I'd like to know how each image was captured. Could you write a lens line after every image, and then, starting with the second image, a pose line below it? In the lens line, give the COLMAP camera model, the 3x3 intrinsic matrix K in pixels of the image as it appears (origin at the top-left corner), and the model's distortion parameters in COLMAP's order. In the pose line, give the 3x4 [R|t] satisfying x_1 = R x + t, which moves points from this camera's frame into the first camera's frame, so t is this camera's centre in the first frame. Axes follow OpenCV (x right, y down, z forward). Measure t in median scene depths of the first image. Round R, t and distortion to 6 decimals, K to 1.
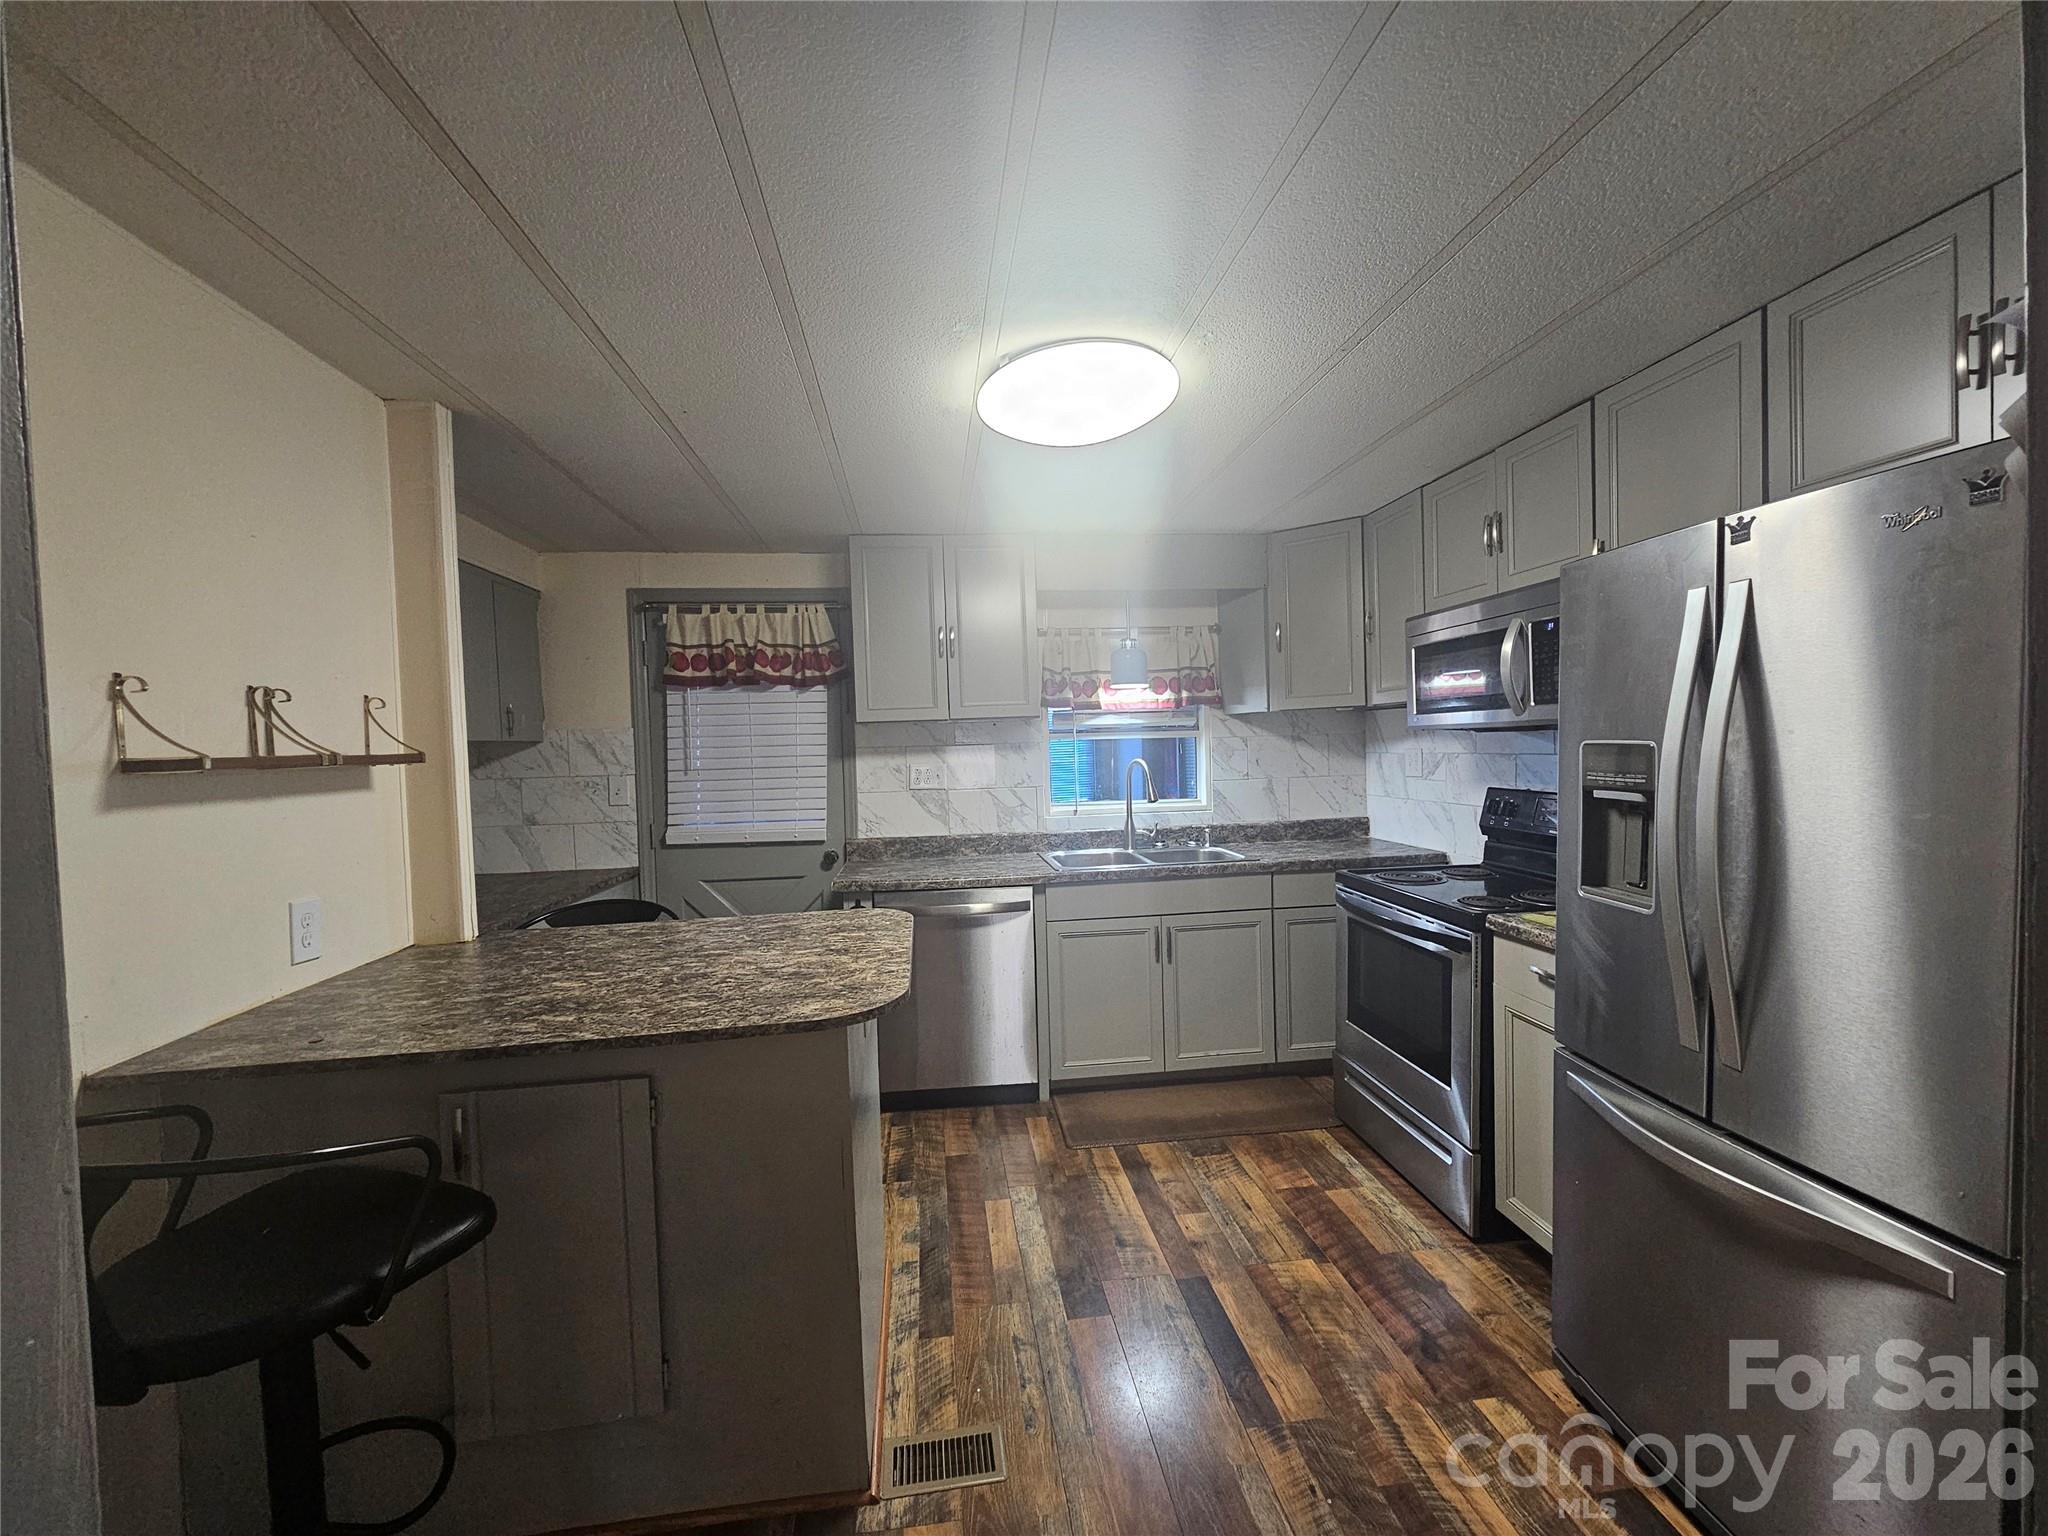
lens RADIAL K [[832.0, 0, 1033.4], [0, 832.0, 769.5], [0, 0, 1]] dist [0.000286, -0.000004]
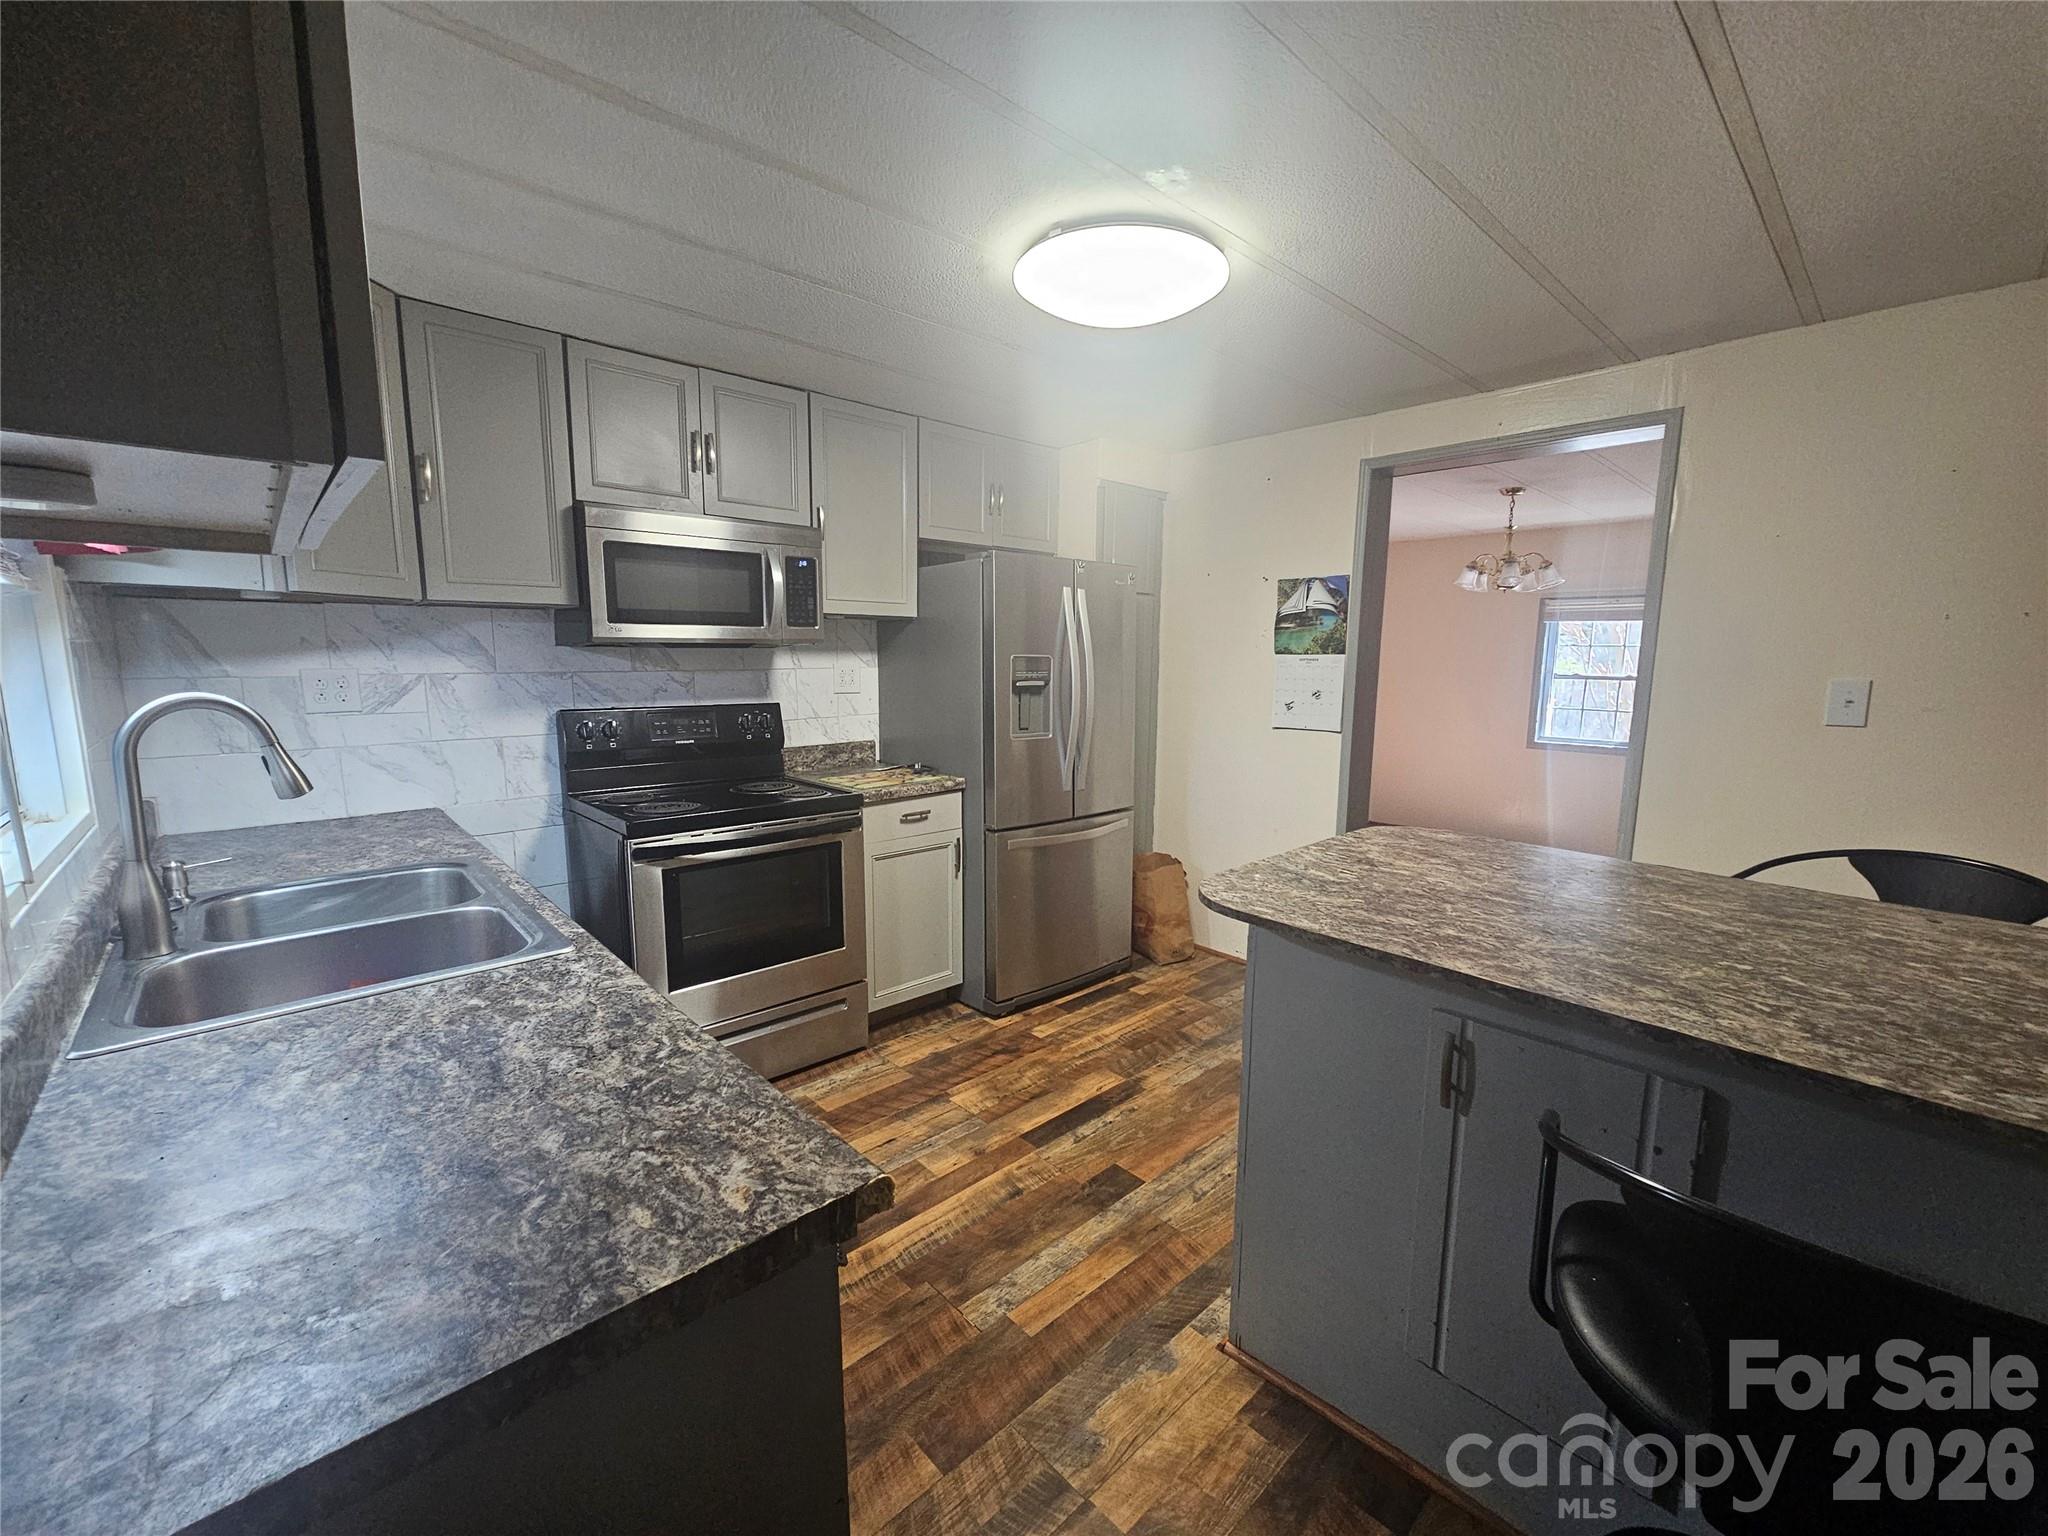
lens RADIAL K [[832.0, 0, 1032.6], [0, 832.0, 773.1], [0, 0, 1]] dist [0.000286, -0.000004]
pose [[-0.582034, -0.092890, 0.807841, -0.665746], [0.032823, 0.989961, 0.137480, -0.021293], [-0.812502, 0.106534, -0.573142, 1.600740]]
